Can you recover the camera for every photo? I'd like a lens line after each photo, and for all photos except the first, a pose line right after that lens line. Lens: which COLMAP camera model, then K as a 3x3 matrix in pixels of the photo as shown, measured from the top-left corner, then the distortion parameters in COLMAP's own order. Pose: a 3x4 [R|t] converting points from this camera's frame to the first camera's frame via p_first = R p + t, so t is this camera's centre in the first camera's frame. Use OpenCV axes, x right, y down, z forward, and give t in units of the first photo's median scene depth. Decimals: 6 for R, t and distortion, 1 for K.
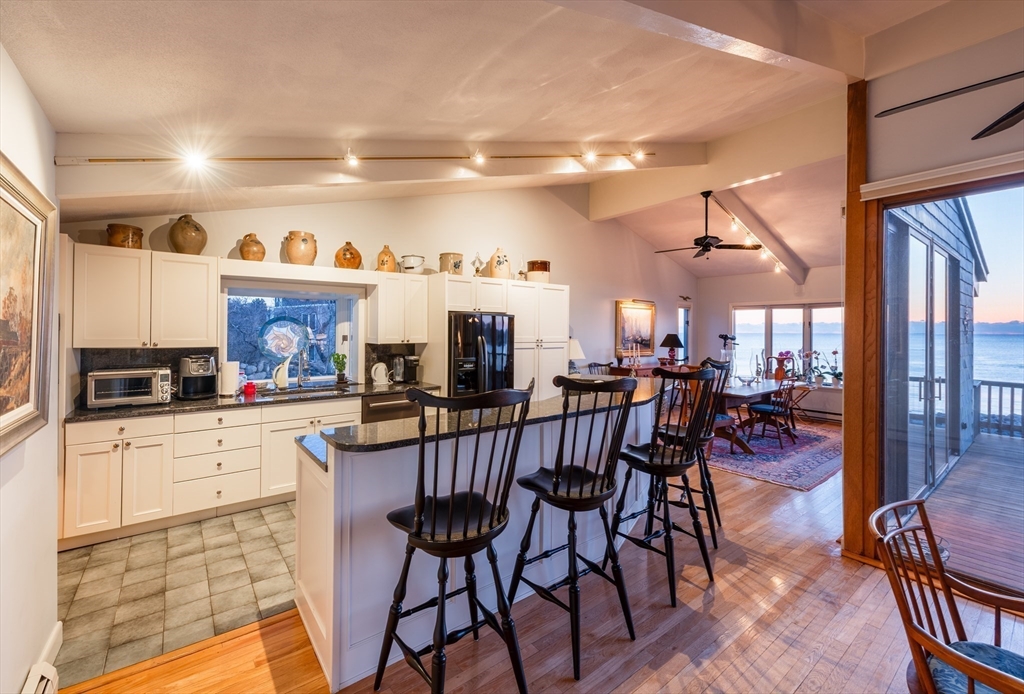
lens RADIAL K [[417.7, 0, 500.8], [0, 417.7, 329.6], [0, 0, 1]] dist [0.002763, -0.001932]
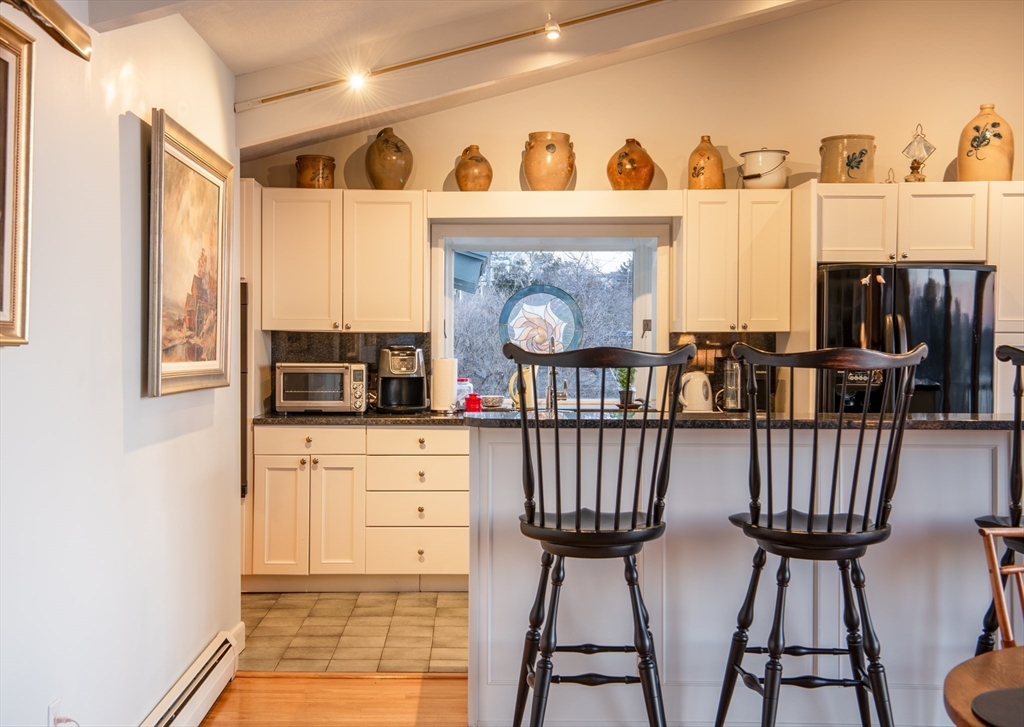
lens RADIAL K [[1225.0, 0, 507.8], [0, 1225.0, 356.9], [0, 0, 1]] dist [0.059988, 0.000000]
pose [[0.809806, 0.004332, -0.586682, 0.527426], [0.005065, 0.999884, 0.014375, 0.053467], [0.586677, -0.014613, 0.809690, -0.442041]]
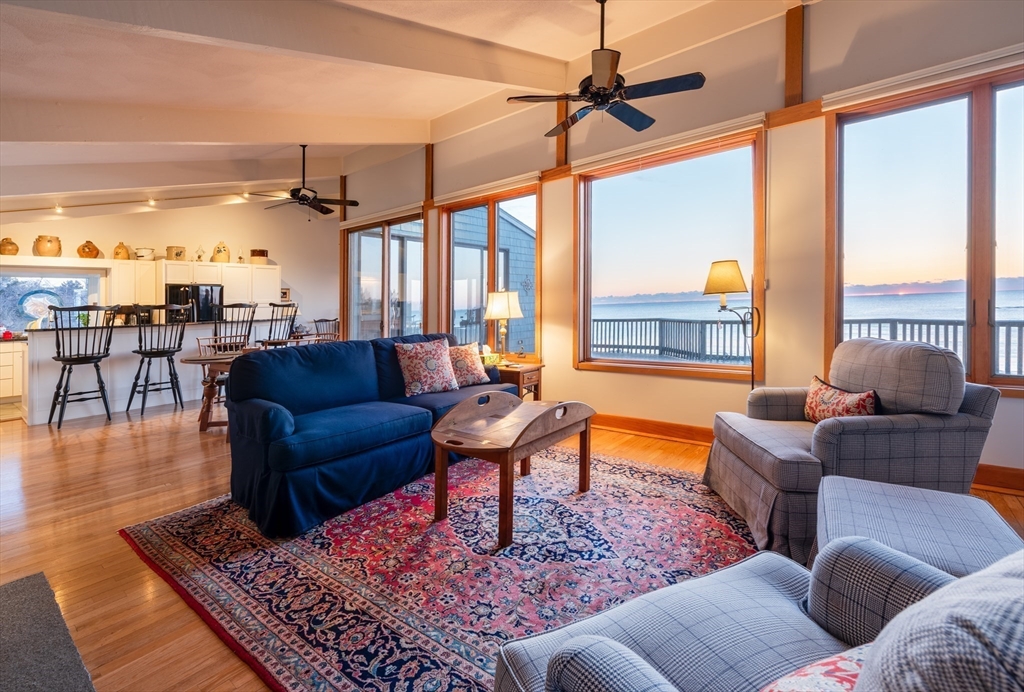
lens RADIAL K [[417.7, 0, 484.9], [0, 417.7, 286.4], [0, 0, 1]] dist [0.002763, -0.001932]
pose [[0.967193, -0.027720, 0.252525, 0.838827], [0.038506, 0.998541, -0.037869, 0.095043], [-0.251107, 0.046350, 0.966849, -1.097666]]
